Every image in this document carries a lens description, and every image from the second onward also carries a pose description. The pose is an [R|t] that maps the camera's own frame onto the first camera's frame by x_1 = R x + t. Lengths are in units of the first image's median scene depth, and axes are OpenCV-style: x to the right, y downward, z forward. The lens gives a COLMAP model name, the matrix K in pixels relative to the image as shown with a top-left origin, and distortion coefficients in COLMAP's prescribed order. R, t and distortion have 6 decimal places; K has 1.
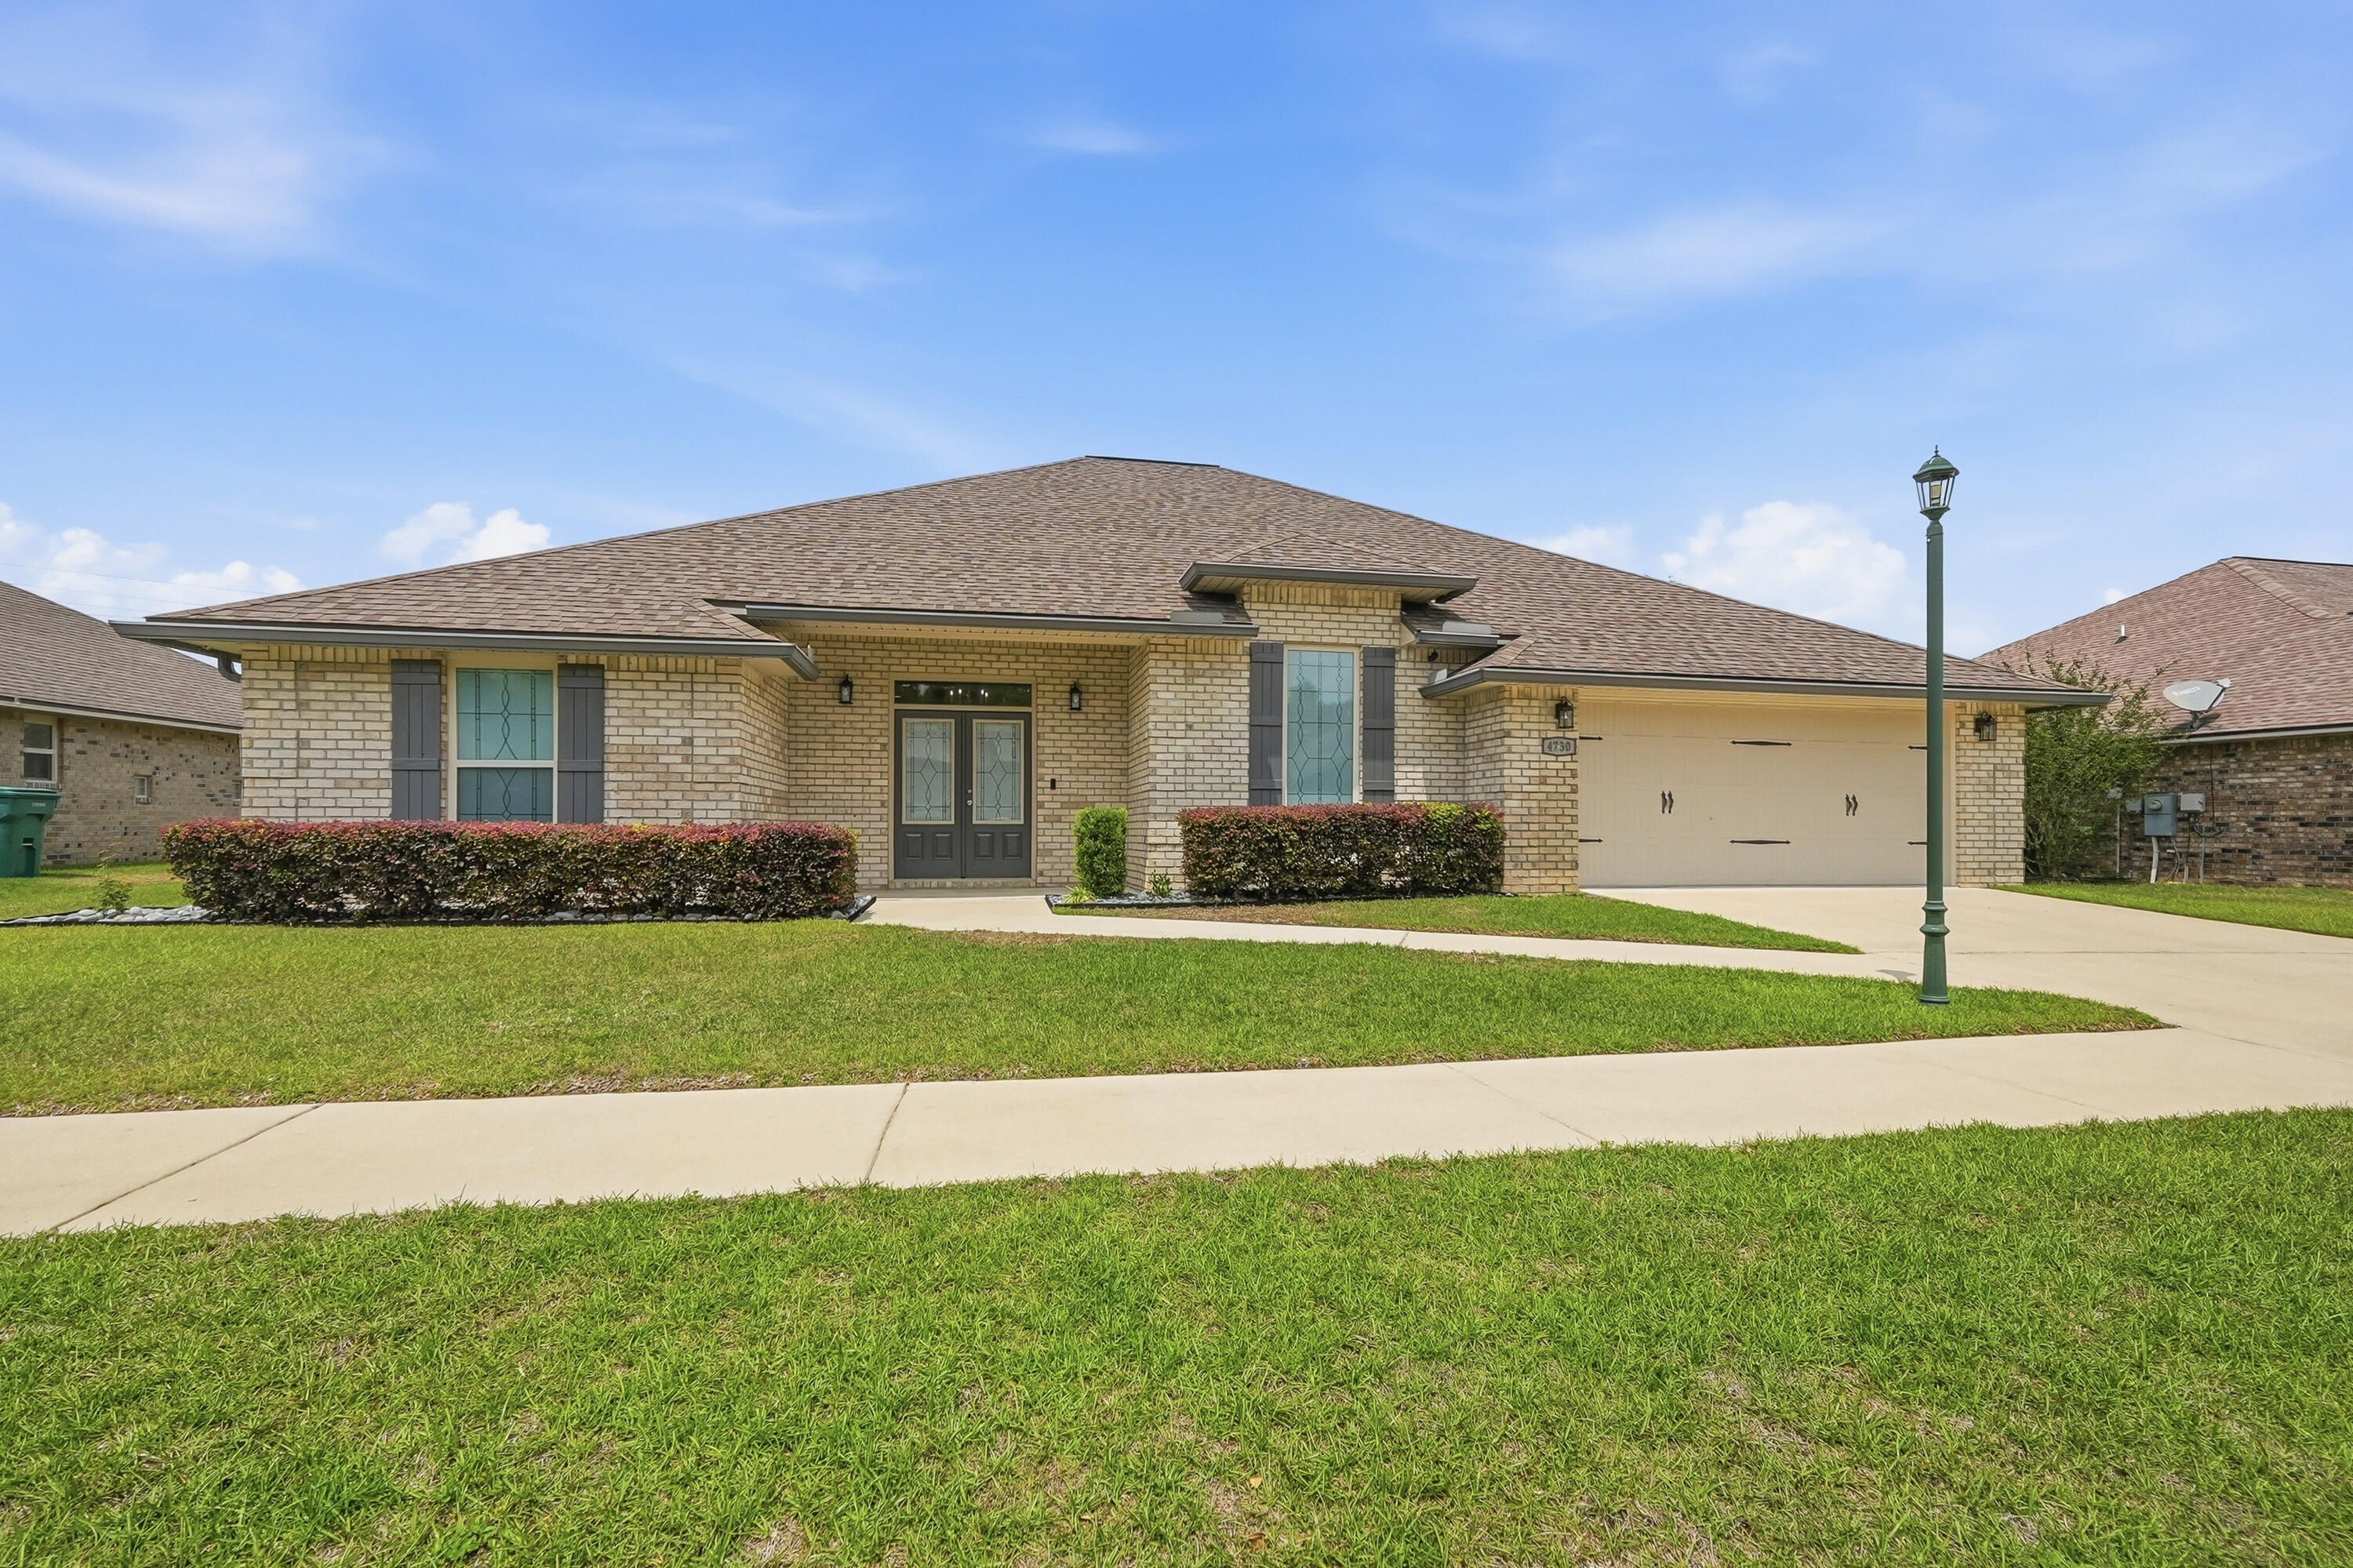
lens RADIAL K [[1012.8, 0, 1172.6], [0, 1012.8, 826.9], [0, 0, 1]] dist [-0.004992, 0.003963]
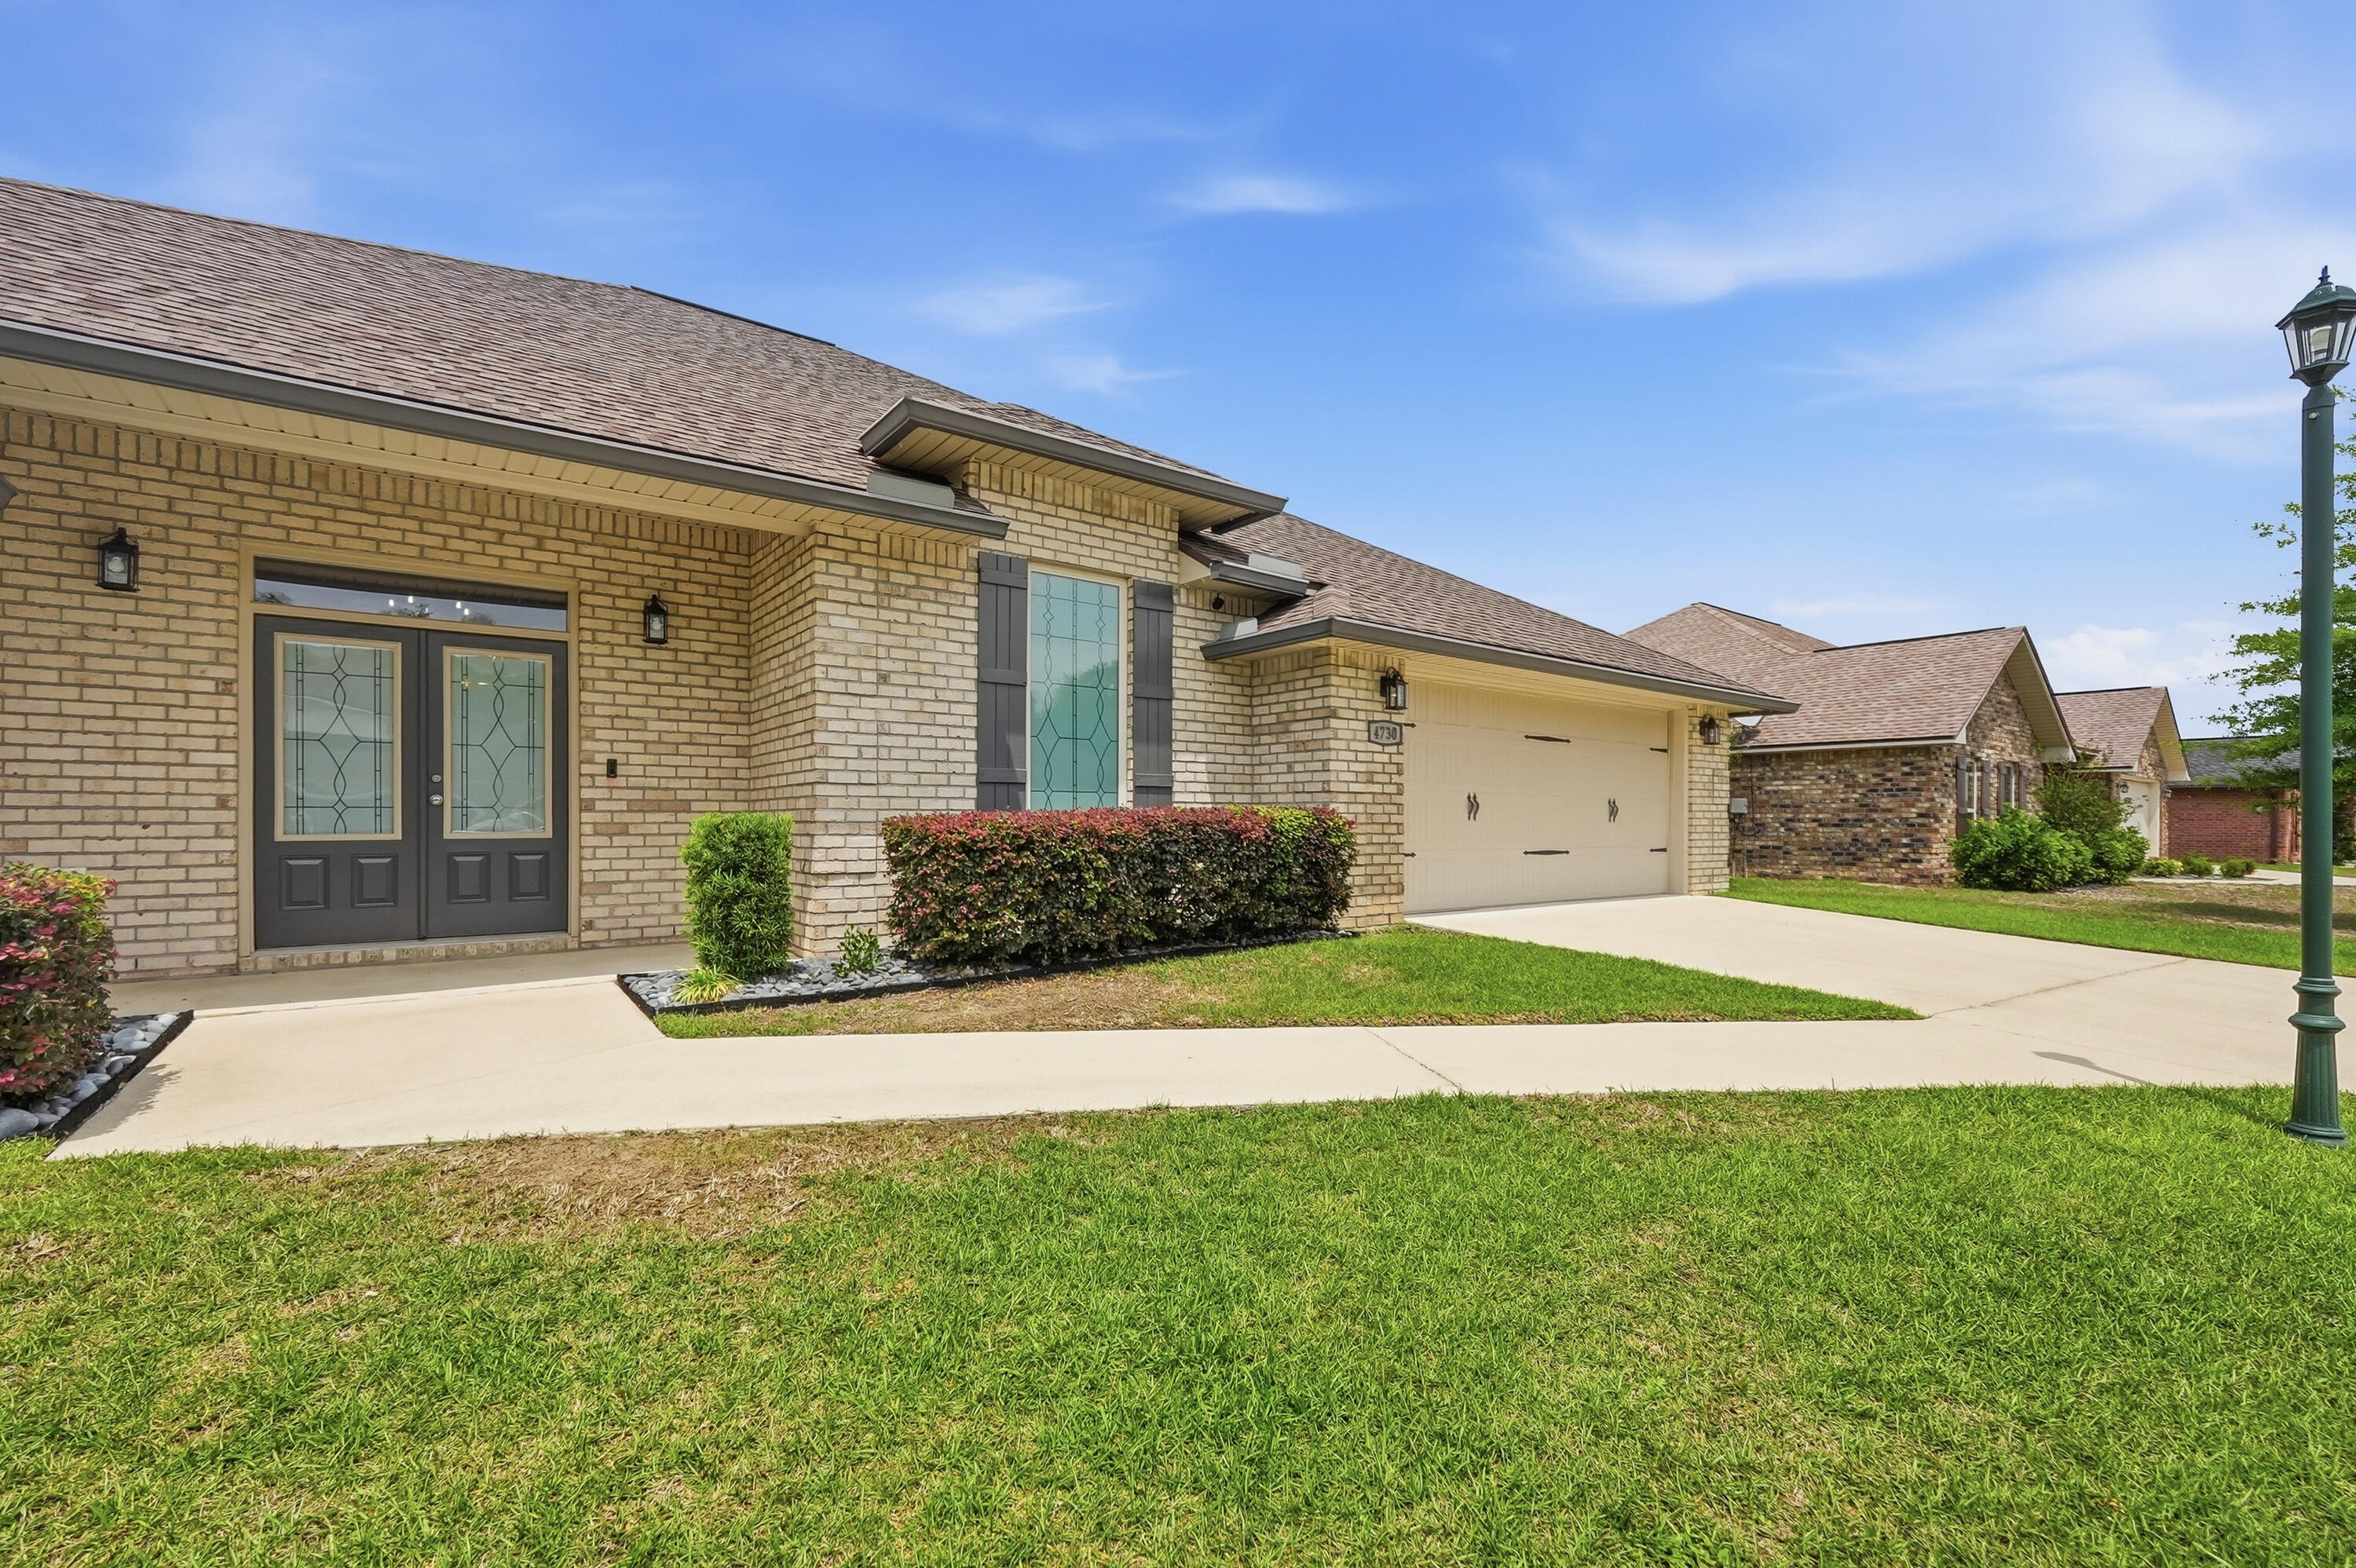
lens RADIAL K [[1013.9, 0, 1180.0], [0, 1013.9, 821.3], [0, 0, 1]] dist [-0.004992, 0.003963]
pose [[0.897719, -0.001777, 0.440565, -0.091575], [0.001124, 0.999998, 0.001745, -0.014248], [-0.440567, -0.001071, 0.897719, 0.379574]]
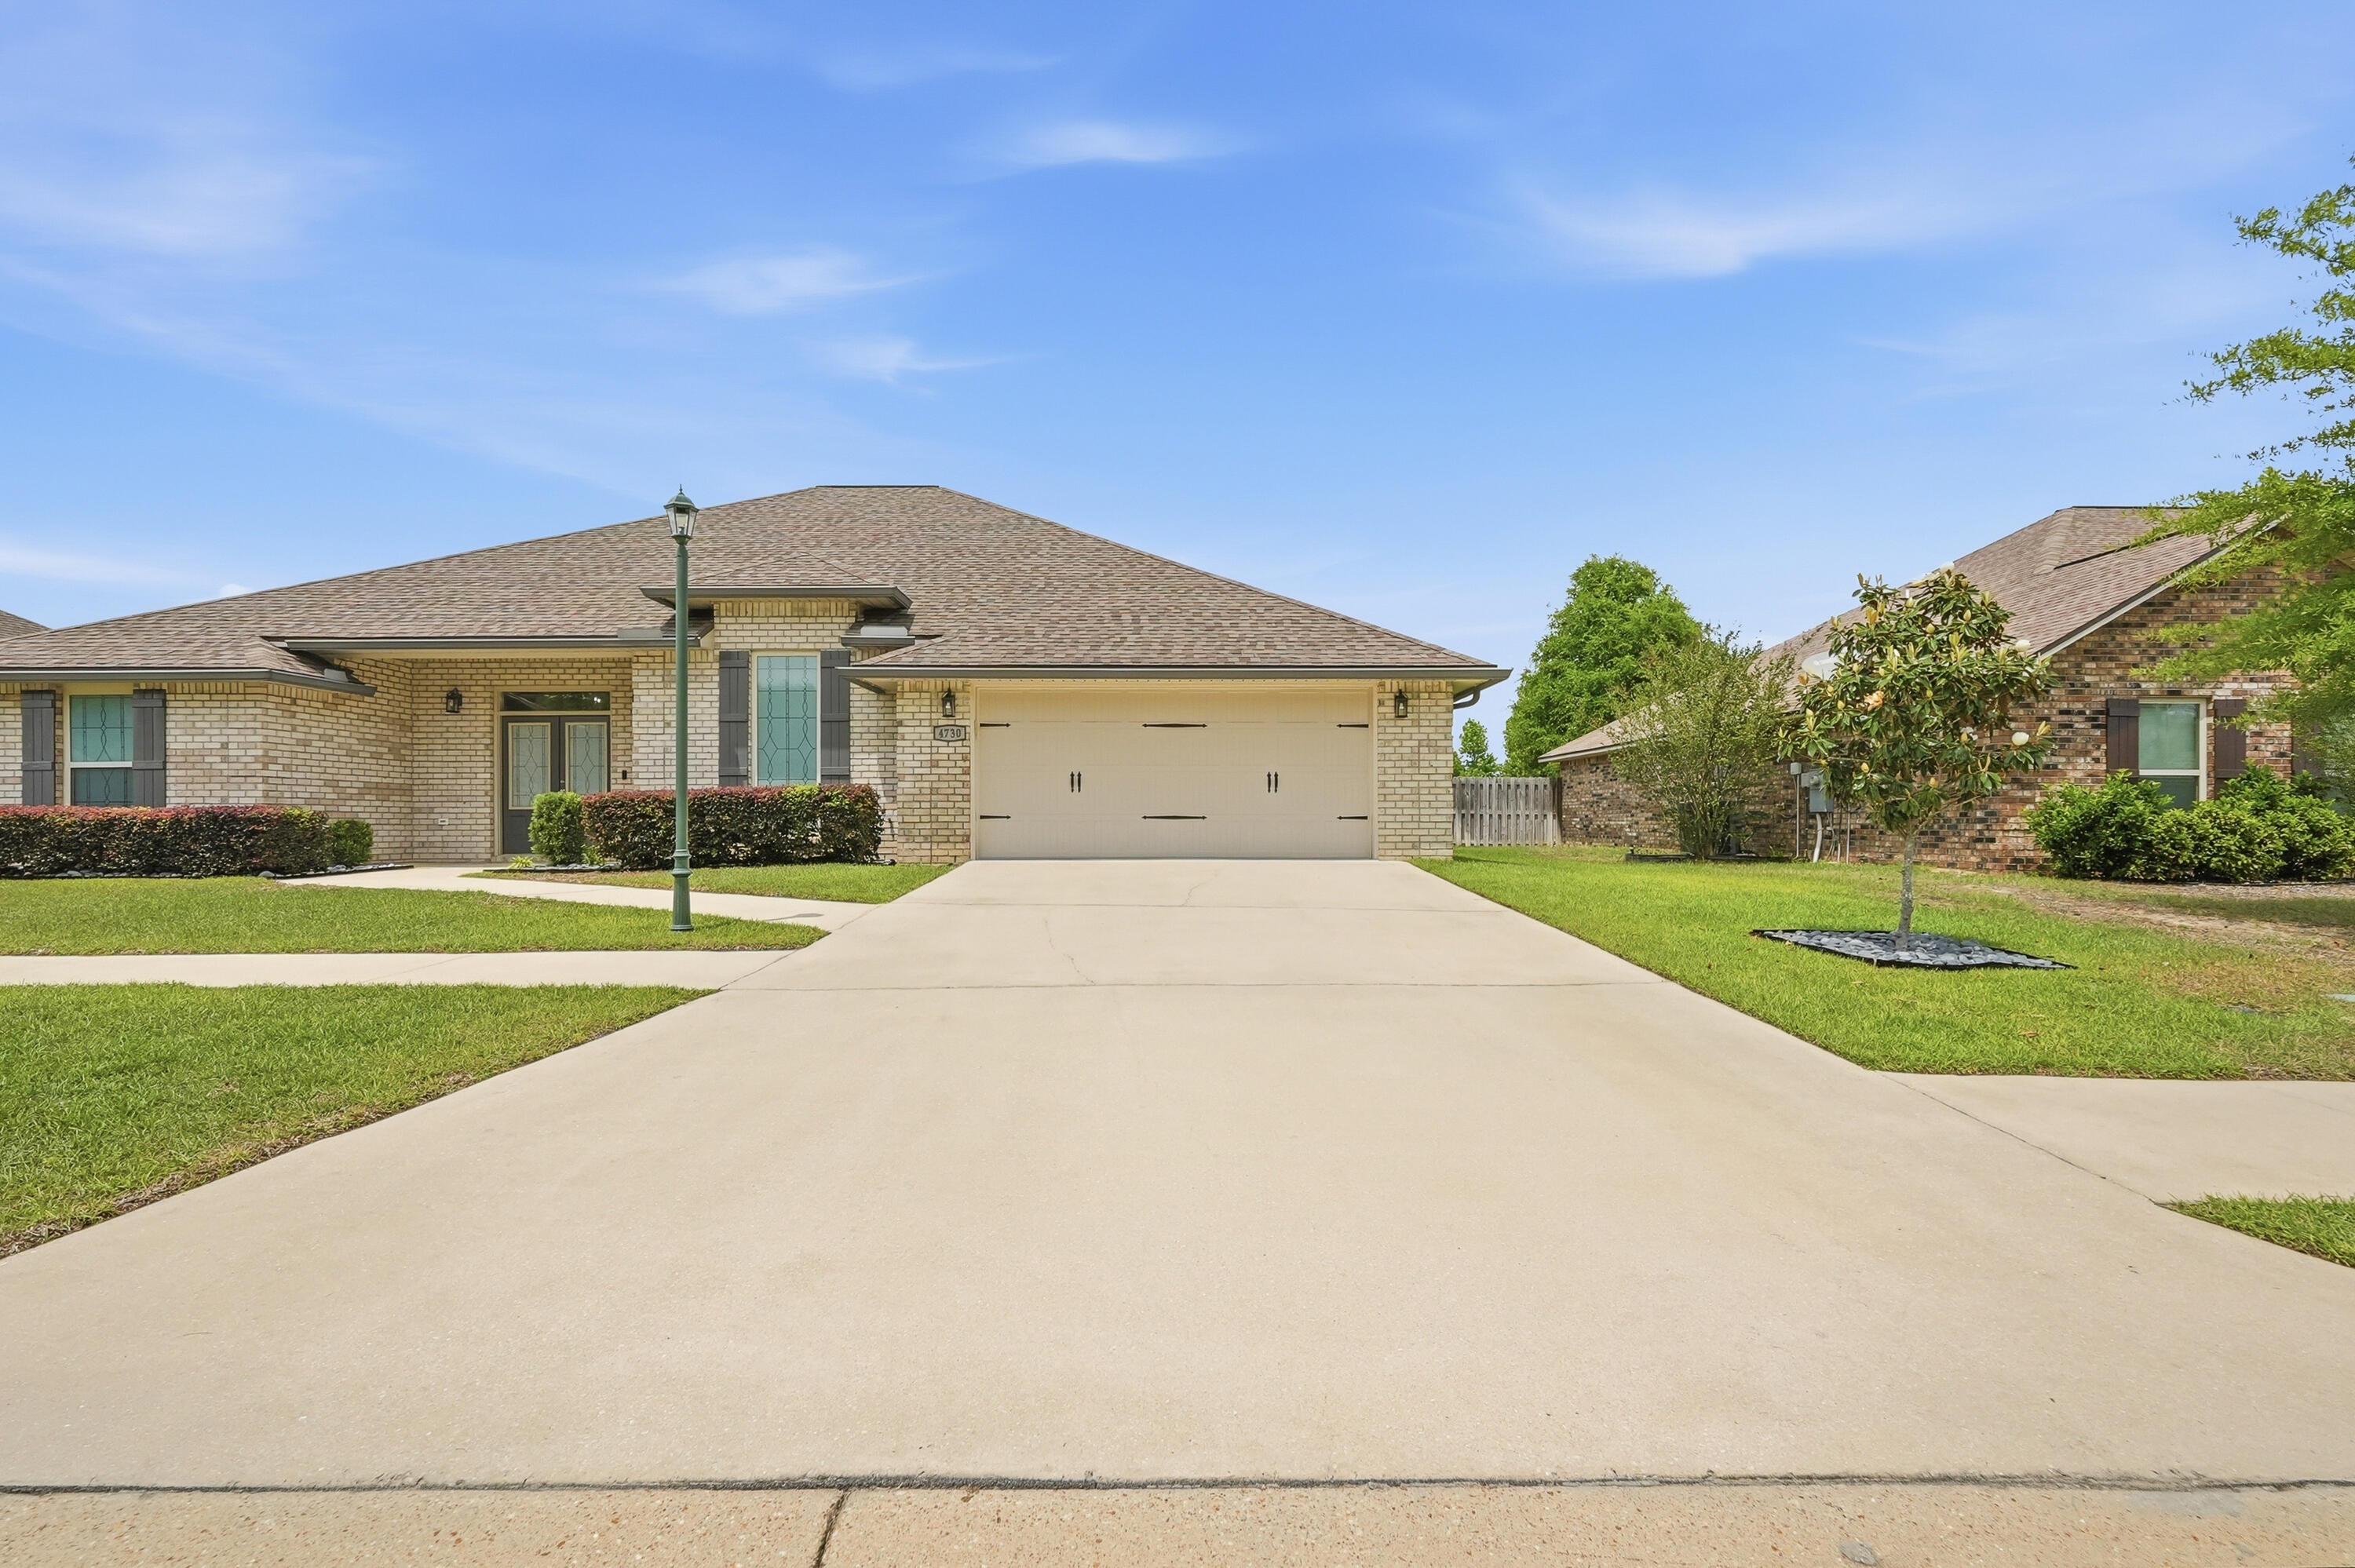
lens RADIAL K [[1013.5, 0, 1175.2], [0, 1013.5, 832.7], [0, 0, 1]] dist [-0.004992, 0.003963]
pose [[0.982416, -0.005728, -0.186620, 0.828864], [0.007245, 0.999946, 0.007449, 0.024280], [0.186567, -0.008670, 0.982404, -0.060276]]
